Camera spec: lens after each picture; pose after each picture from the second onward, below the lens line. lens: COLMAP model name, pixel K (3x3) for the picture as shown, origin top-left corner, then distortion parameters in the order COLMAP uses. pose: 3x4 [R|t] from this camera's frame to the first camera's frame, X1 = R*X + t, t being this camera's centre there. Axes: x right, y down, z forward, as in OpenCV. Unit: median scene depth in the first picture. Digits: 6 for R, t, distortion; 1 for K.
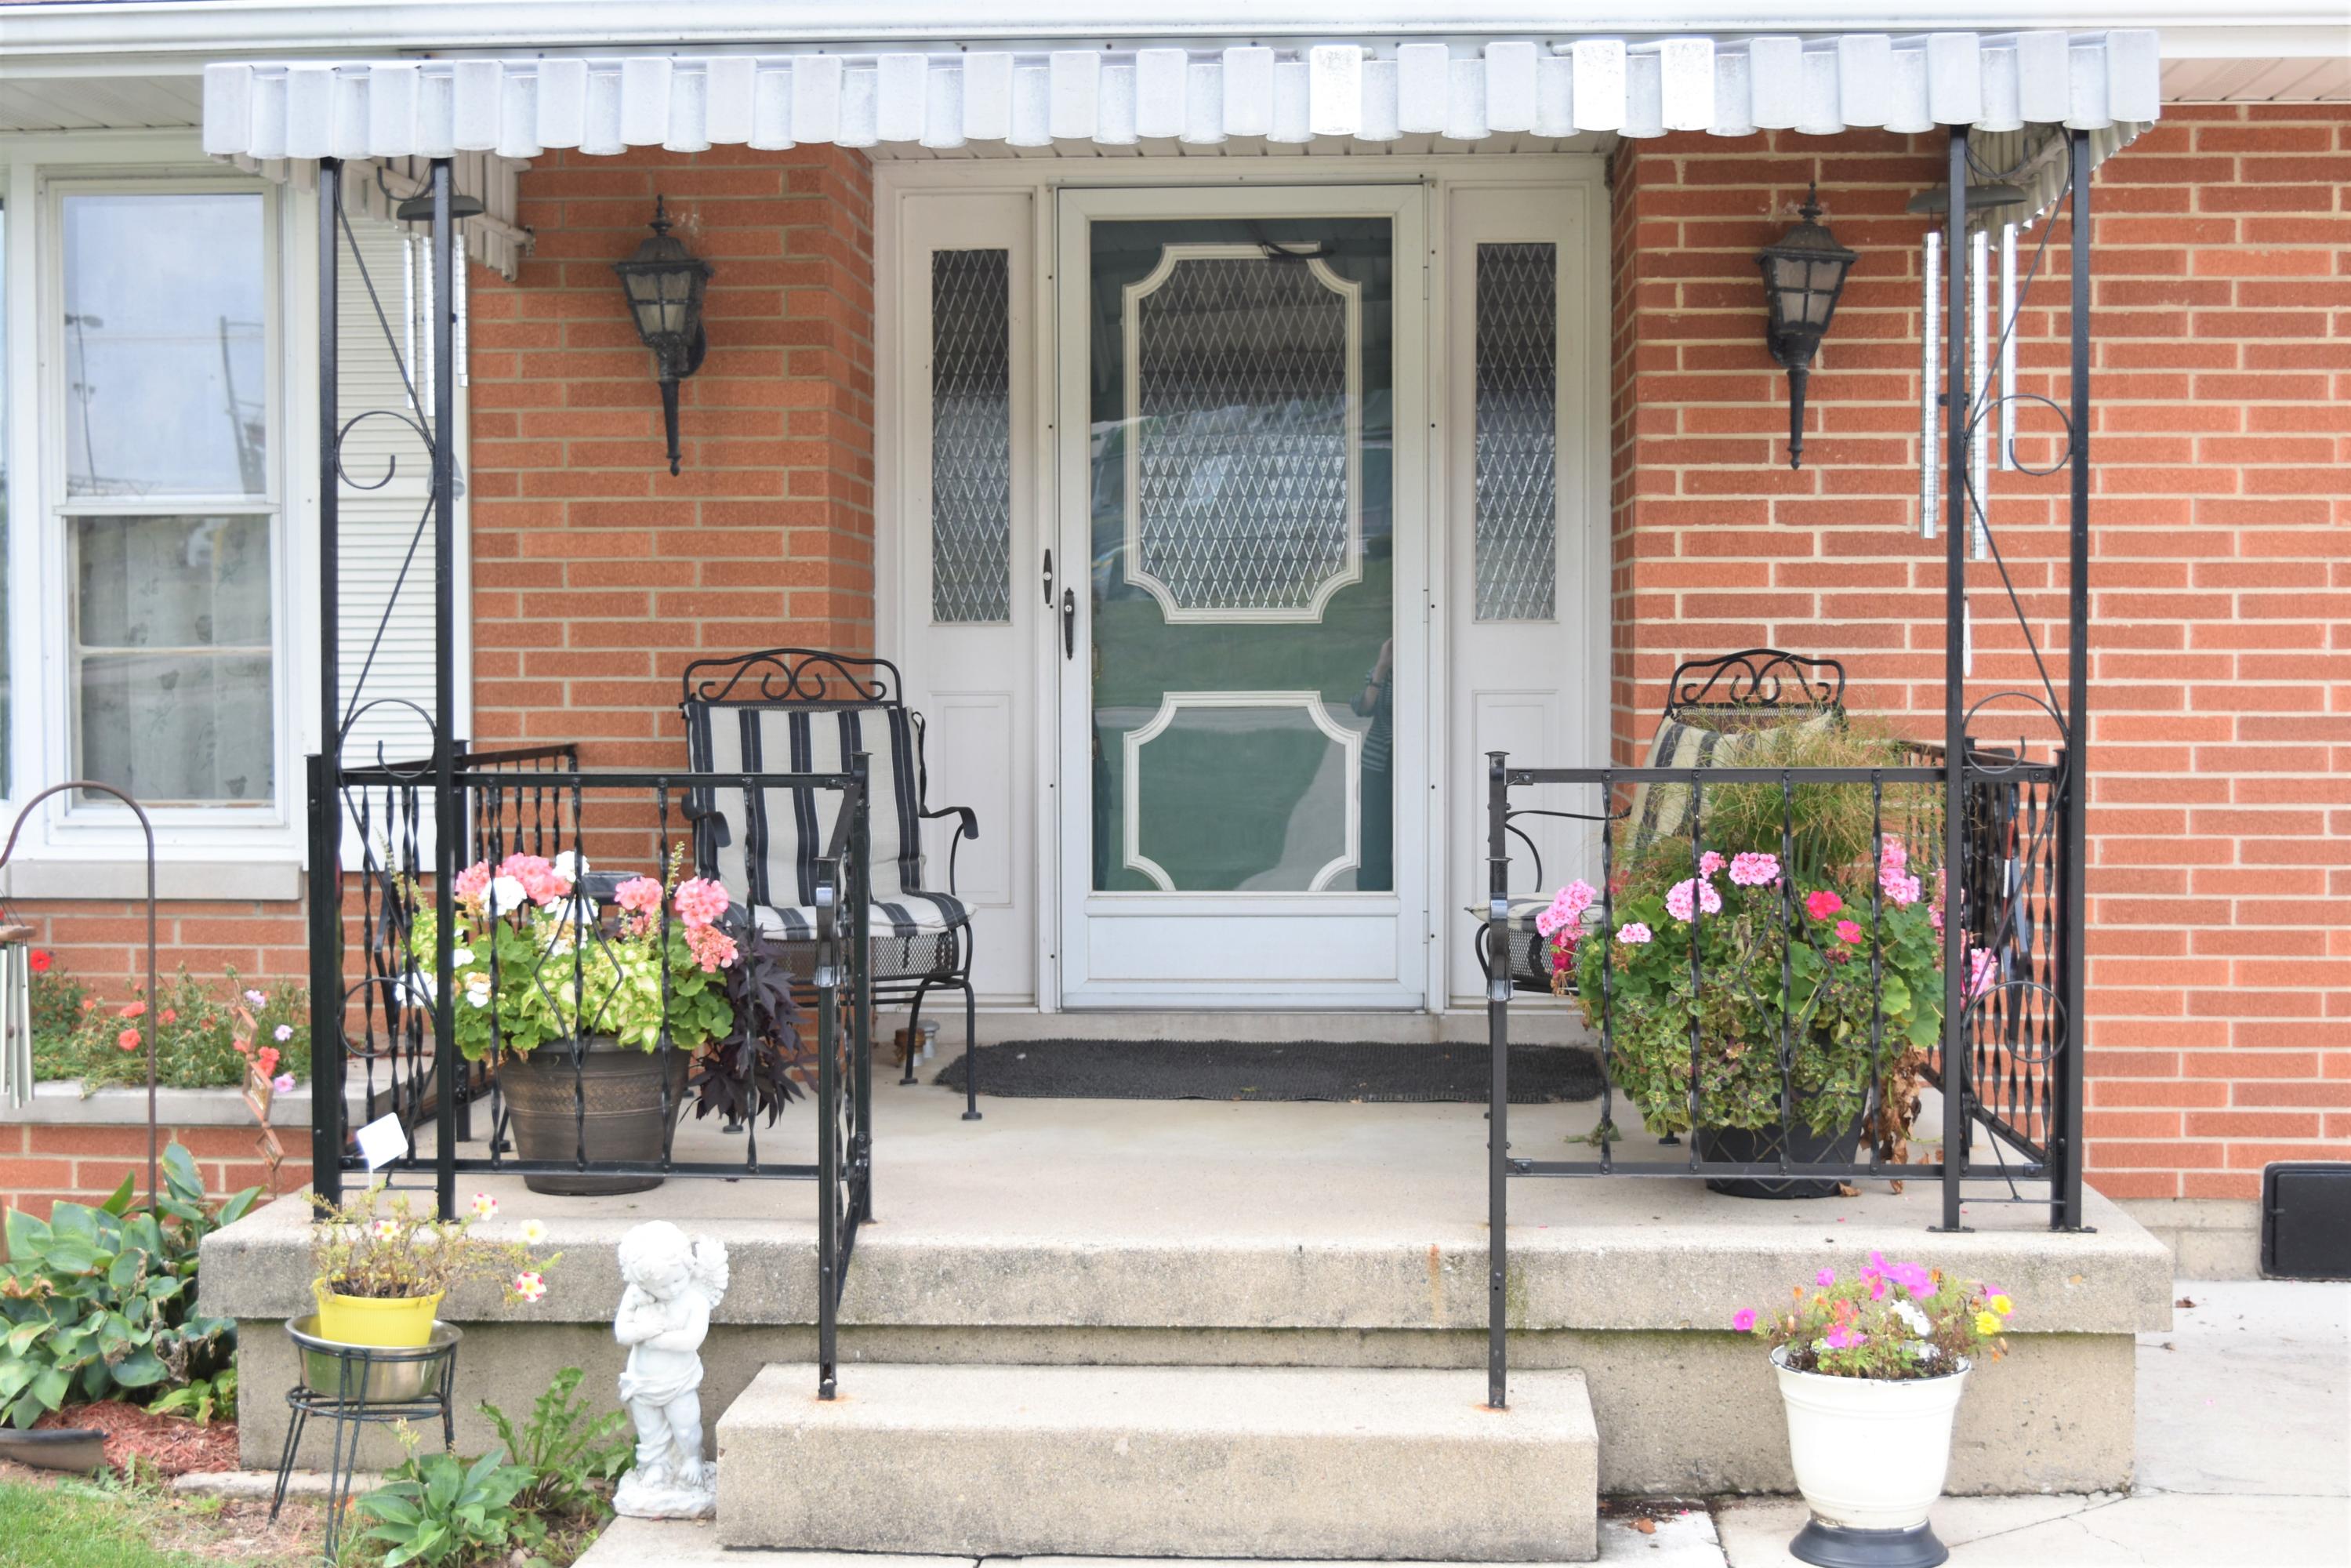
lens RADIAL K [[3339.3, 0, 1176.1], [0, 3339.3, 784.9], [0, 0, 1]] dist [-0.038101, 0.000000]
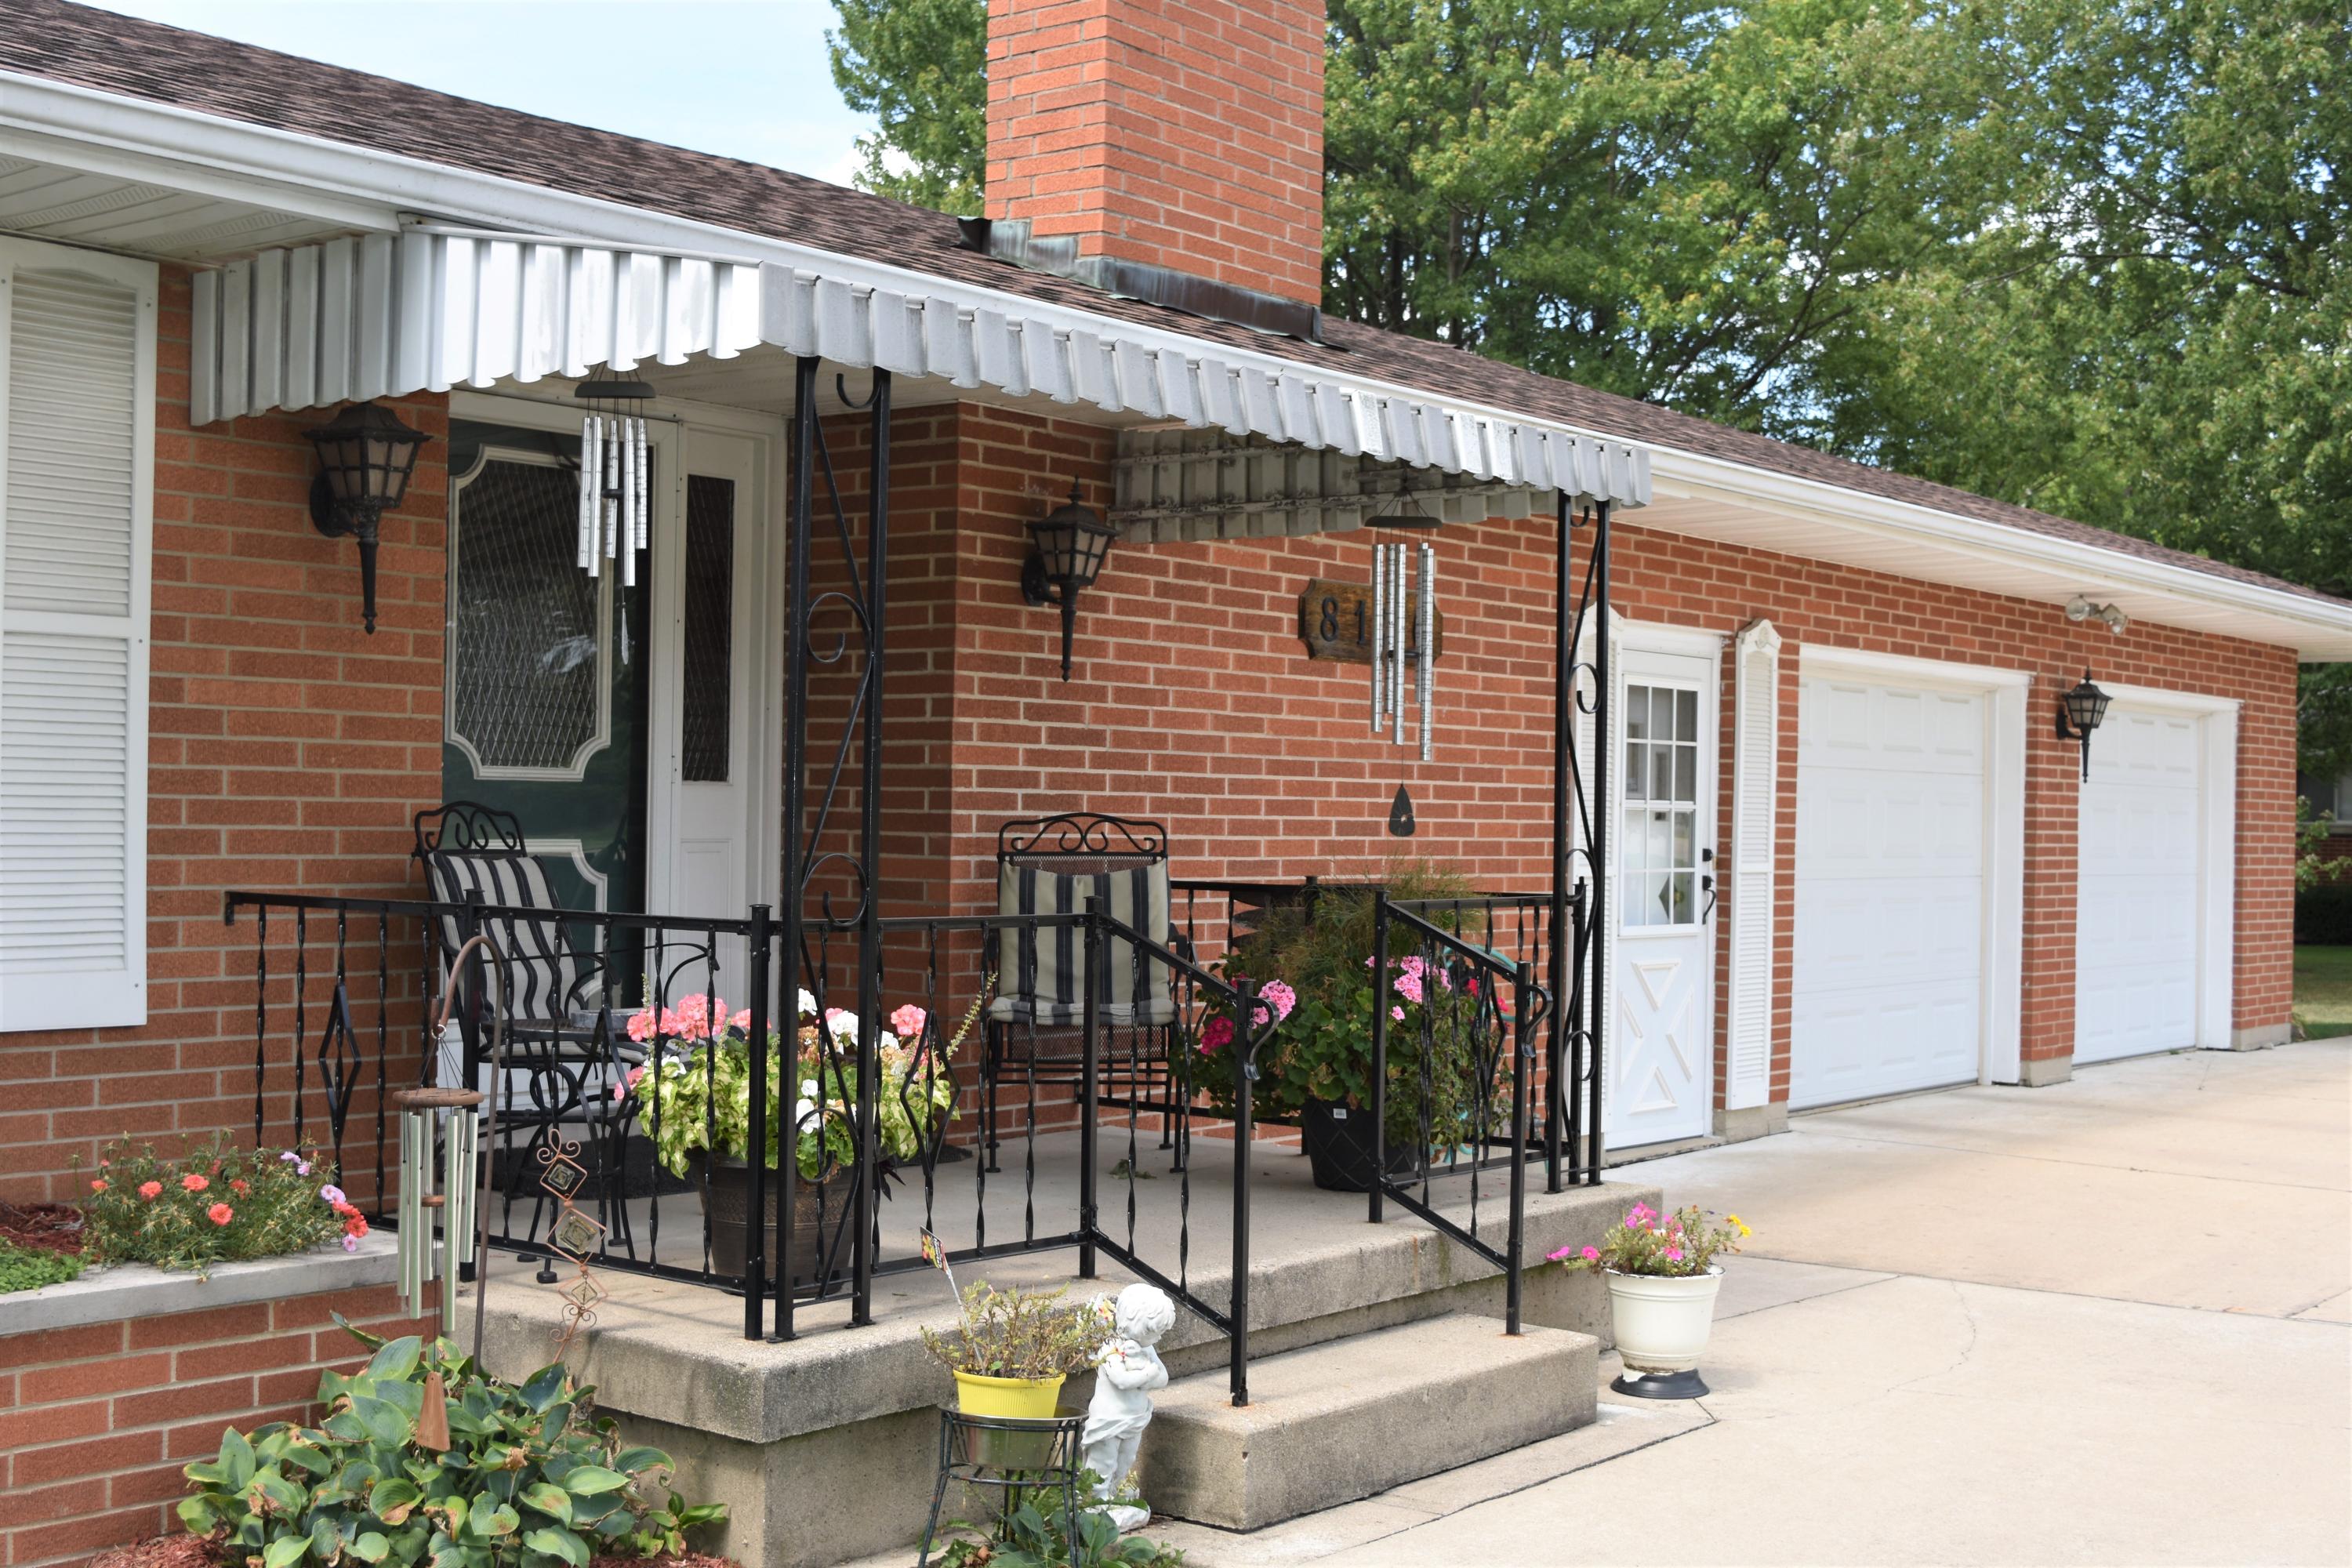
lens RADIAL K [[2883.2, 0, 1176.3], [0, 2883.2, 784.2], [0, 0, 1]] dist [-0.069837, 0.000000]
pose [[0.556976, 0.018601, 0.830320, -0.757561], [0.015198, 0.999354, -0.032582, -0.012736], [-0.830389, 0.030766, 0.556334, 0.296260]]
